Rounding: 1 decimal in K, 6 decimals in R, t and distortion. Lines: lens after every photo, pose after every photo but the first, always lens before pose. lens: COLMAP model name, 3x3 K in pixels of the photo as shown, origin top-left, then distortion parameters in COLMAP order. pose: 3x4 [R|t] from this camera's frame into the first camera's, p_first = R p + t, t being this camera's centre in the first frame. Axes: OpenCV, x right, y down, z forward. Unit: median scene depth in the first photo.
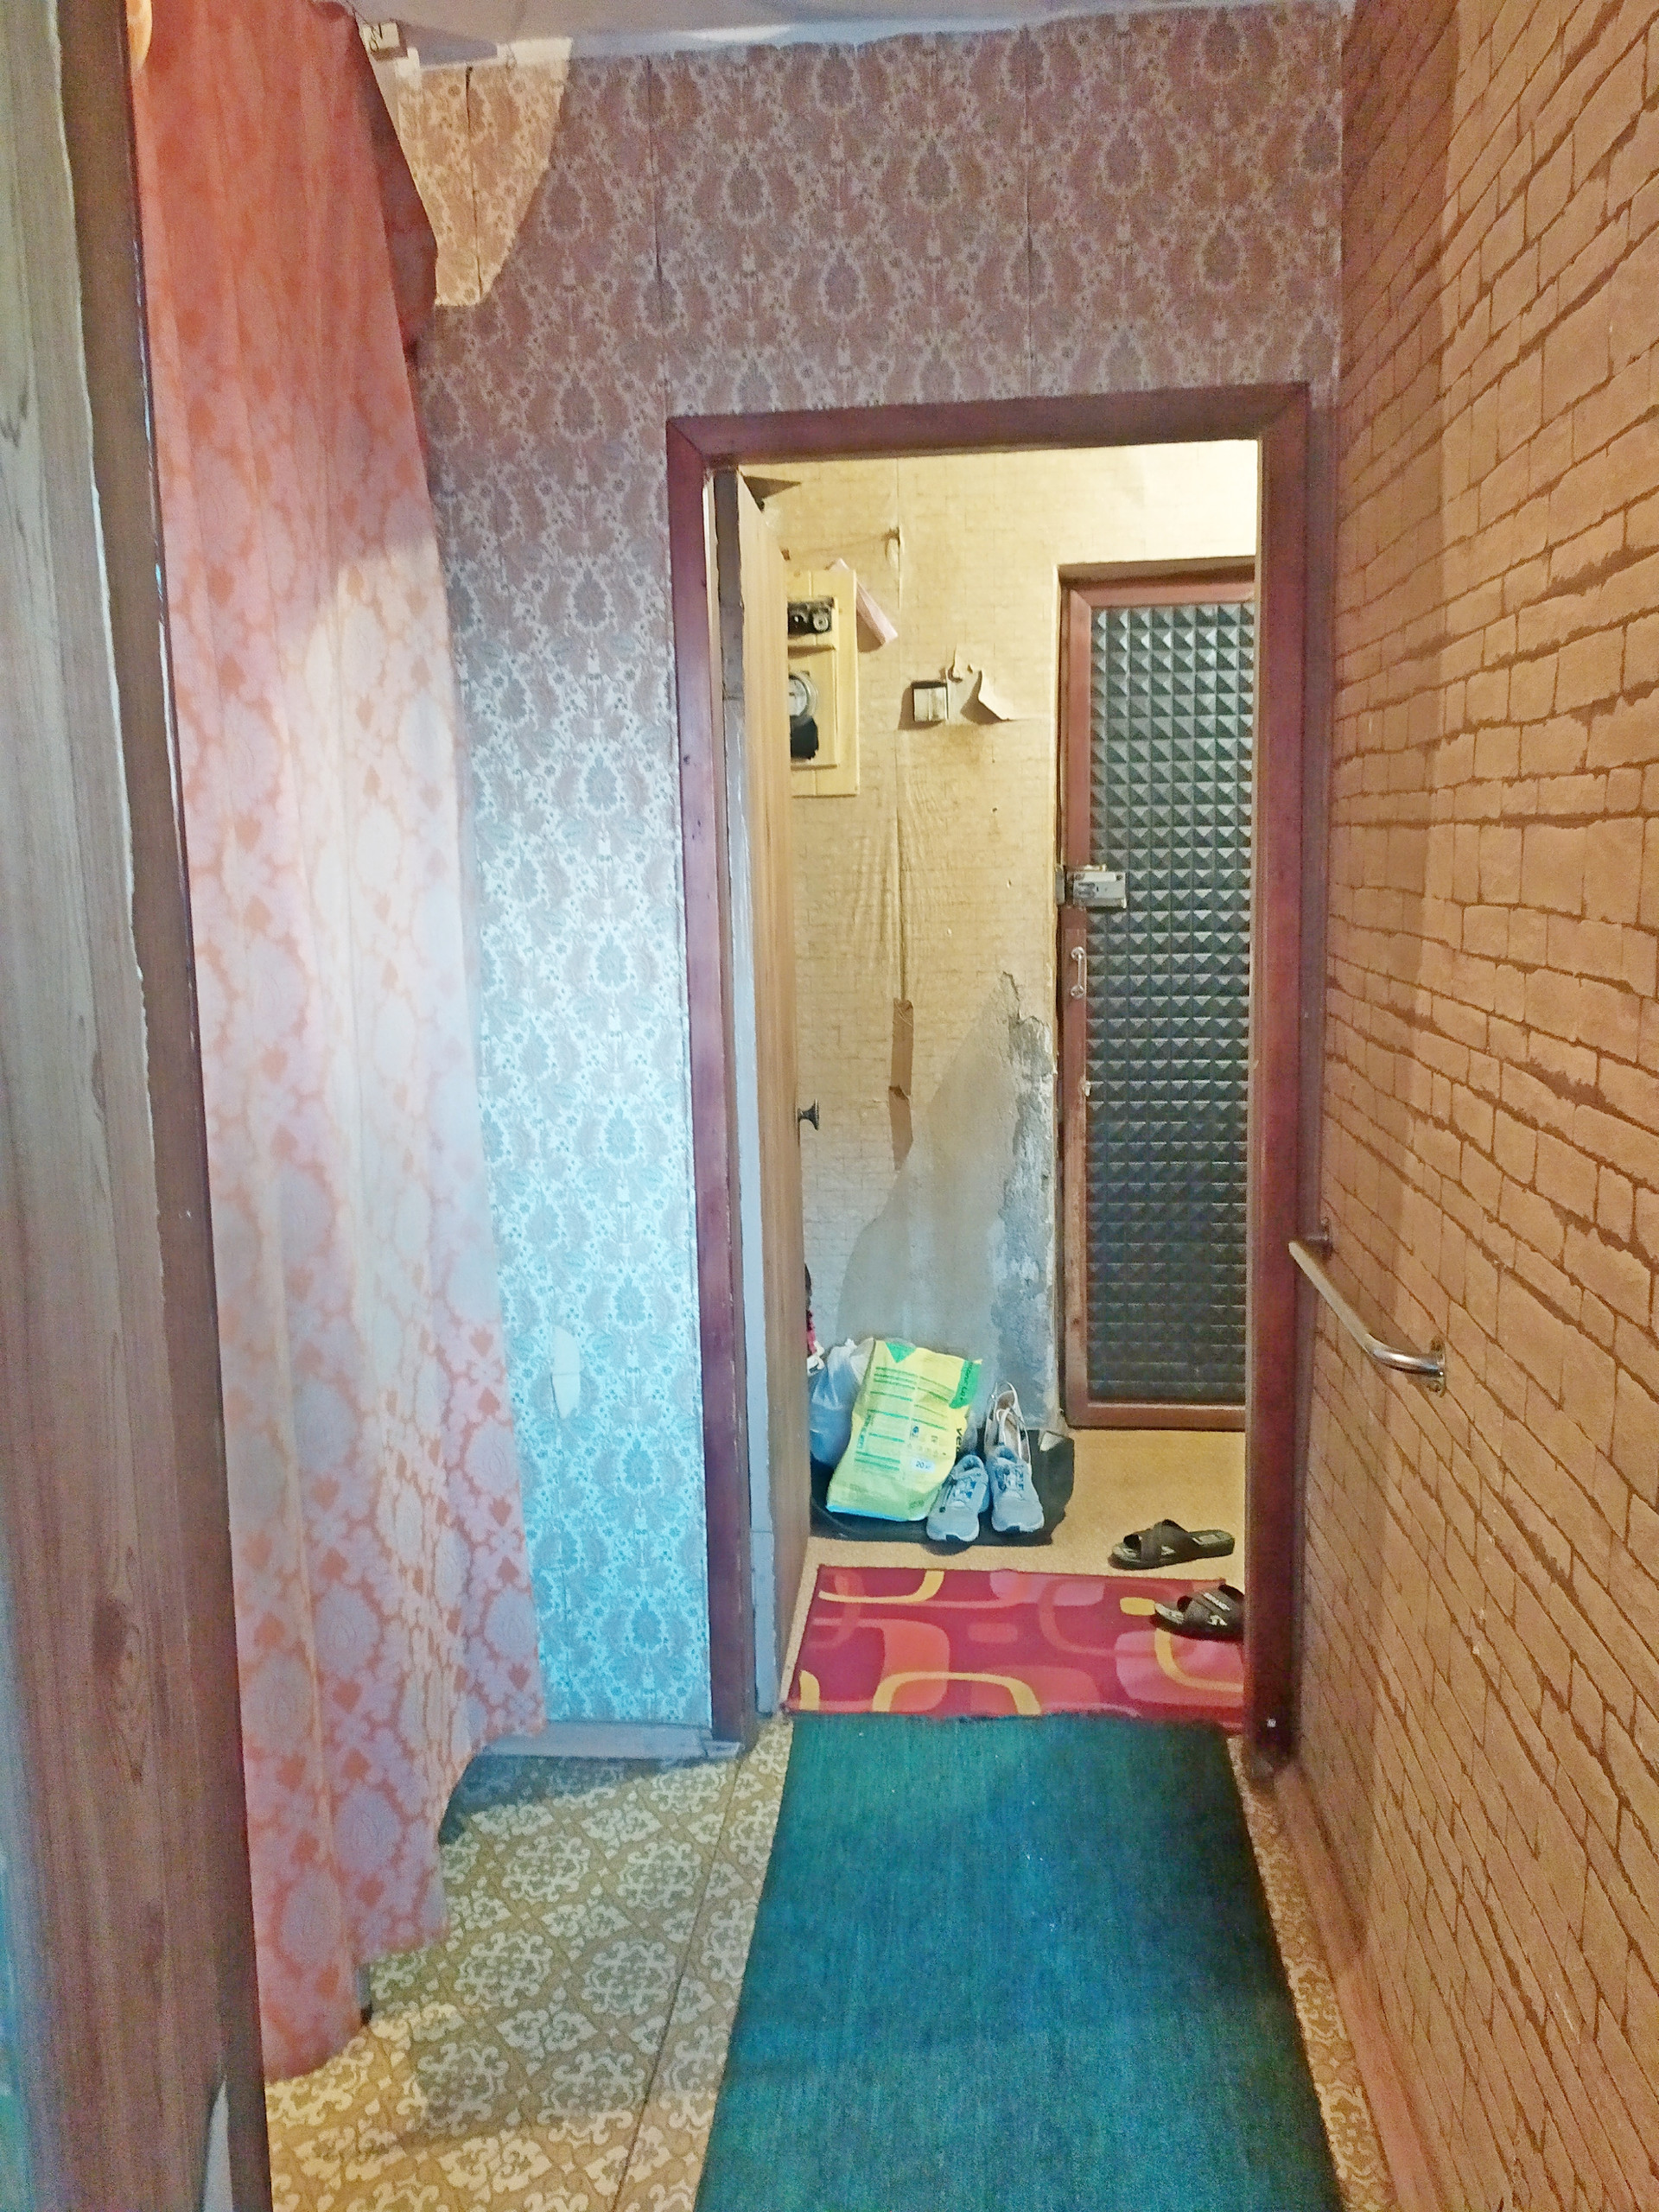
lens RADIAL K [[1693.6, 0, 824.9], [0, 1693.6, 1099.7], [0, 0, 1]] dist [0.076081, -0.087987]
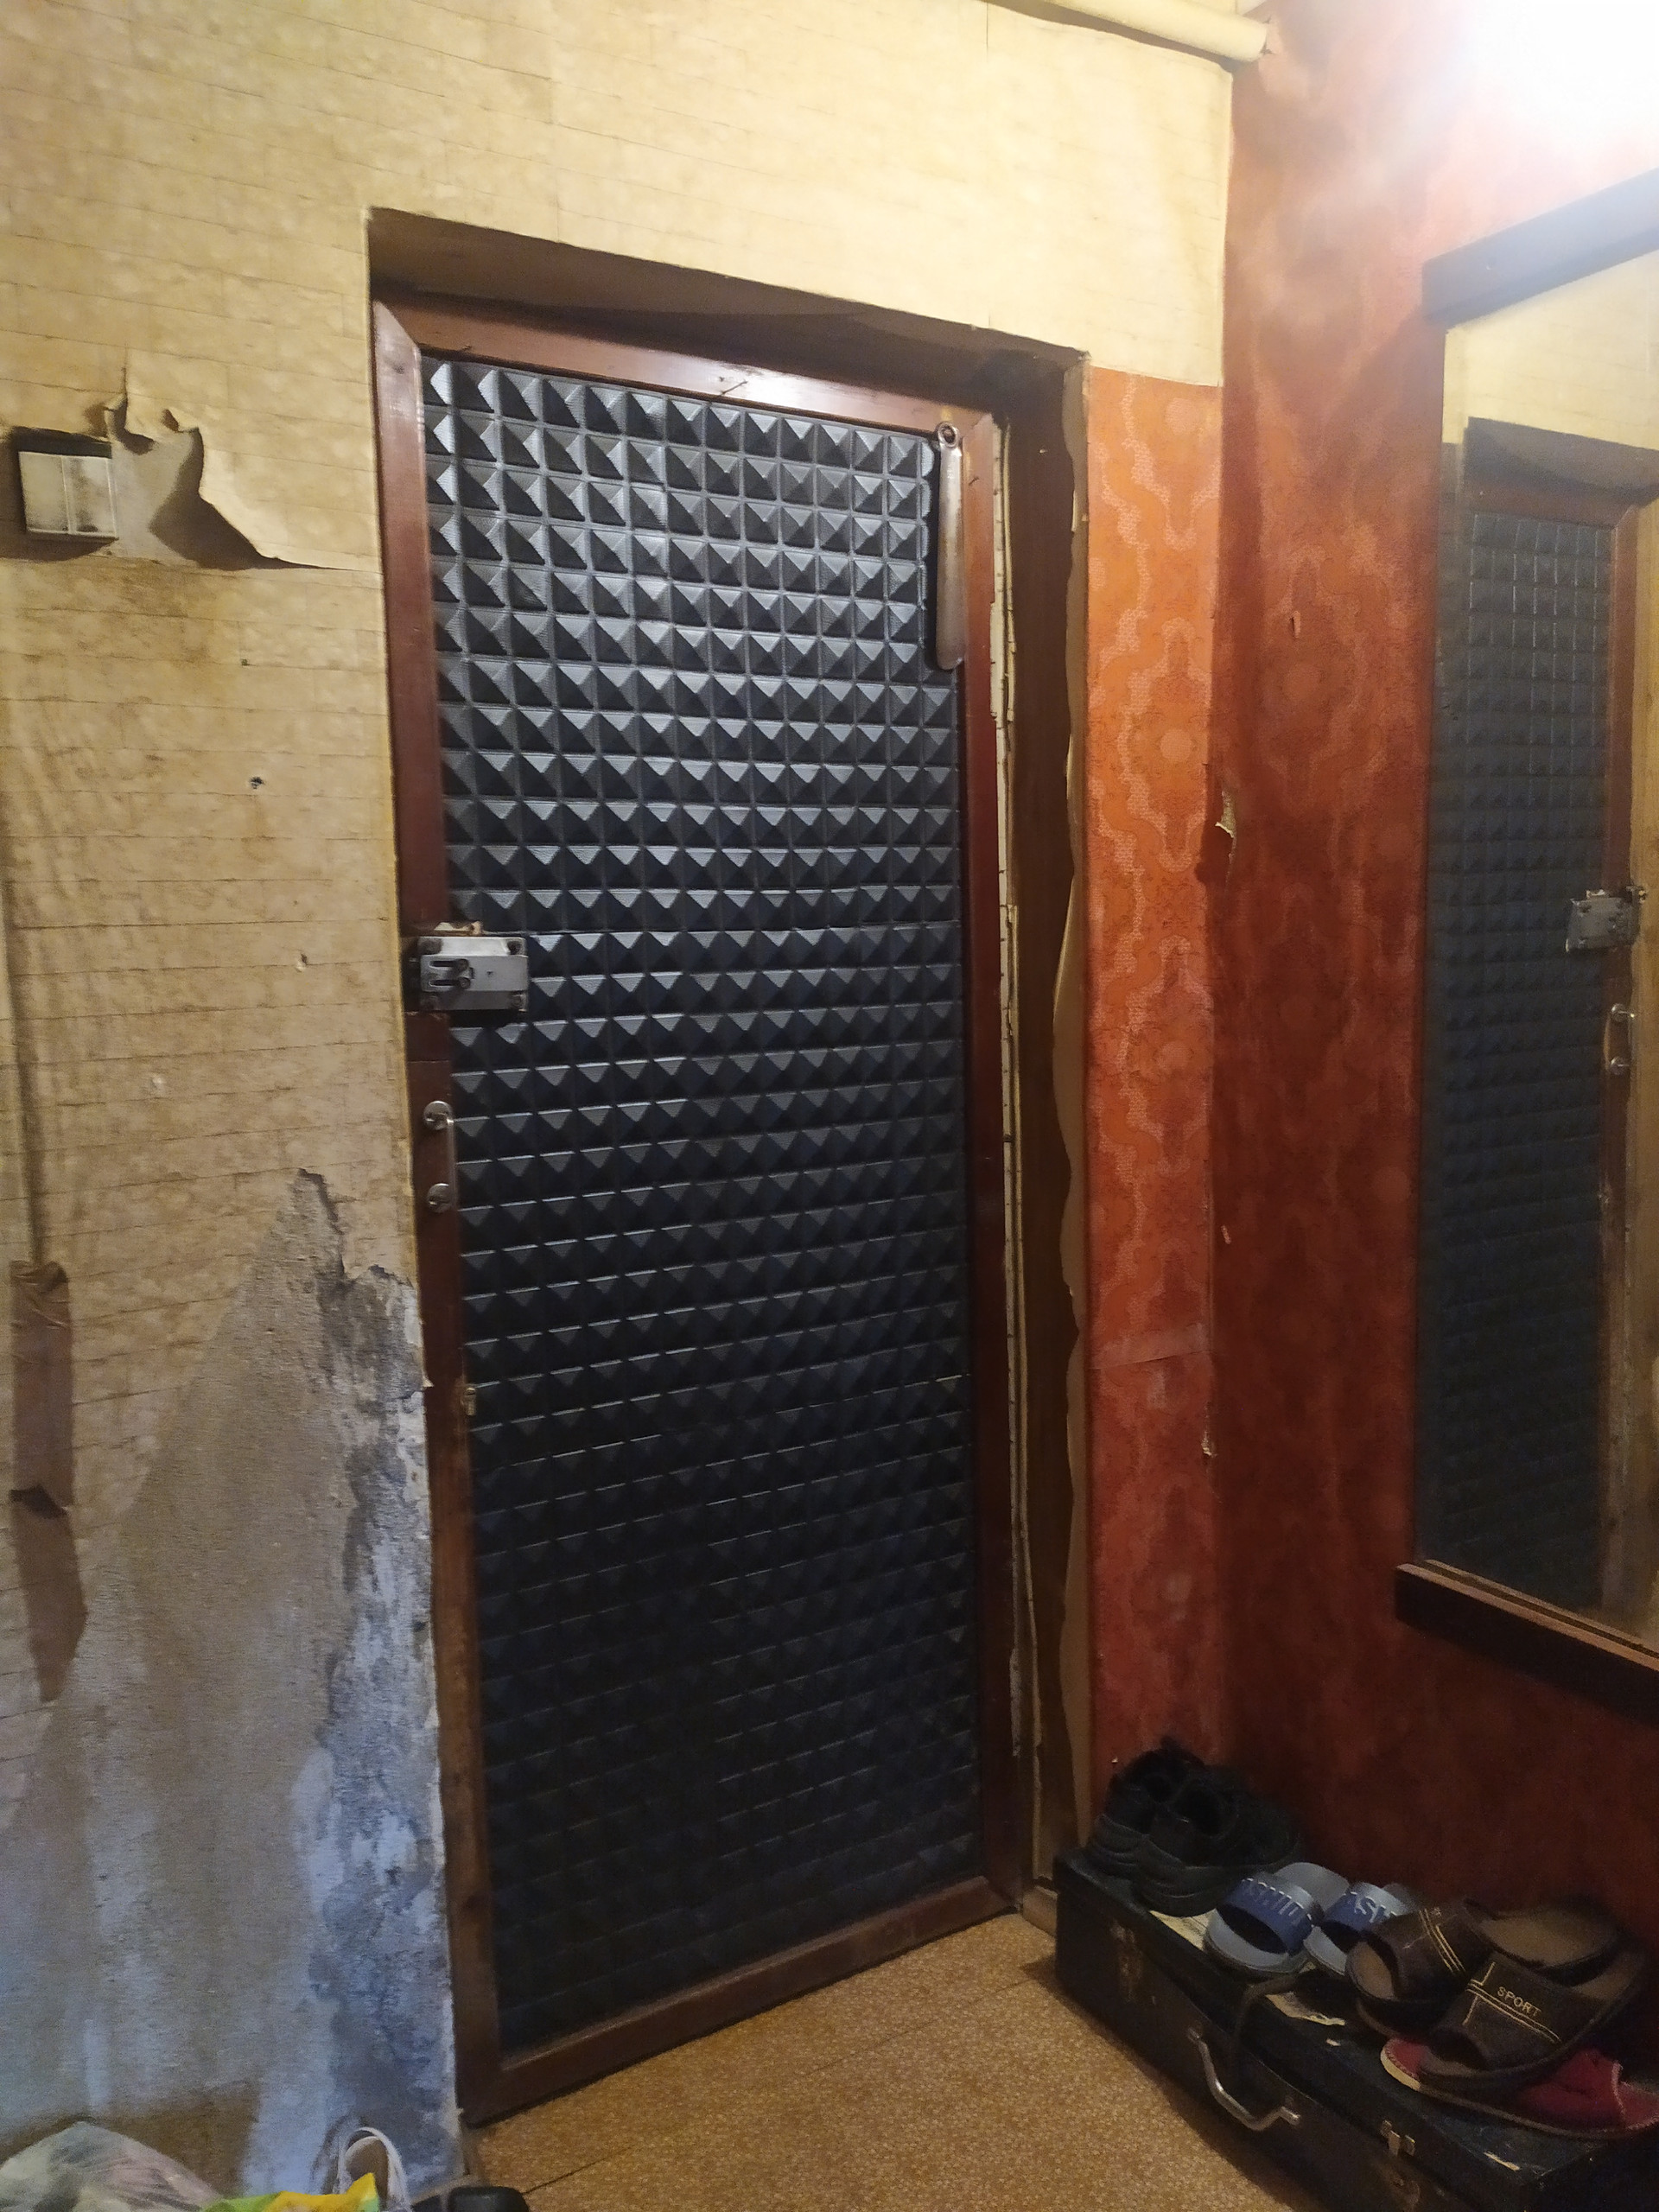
lens RADIAL K [[1693.6, 0, 837.1], [0, 1693.6, 1121.3], [0, 0, 1]] dist [0.076081, -0.087987]
pose [[0.800743, -0.068516, 0.595077, -0.038028], [0.100456, 0.994727, -0.020644, -0.064739], [-0.590525, 0.076310, 0.803403, 0.577556]]
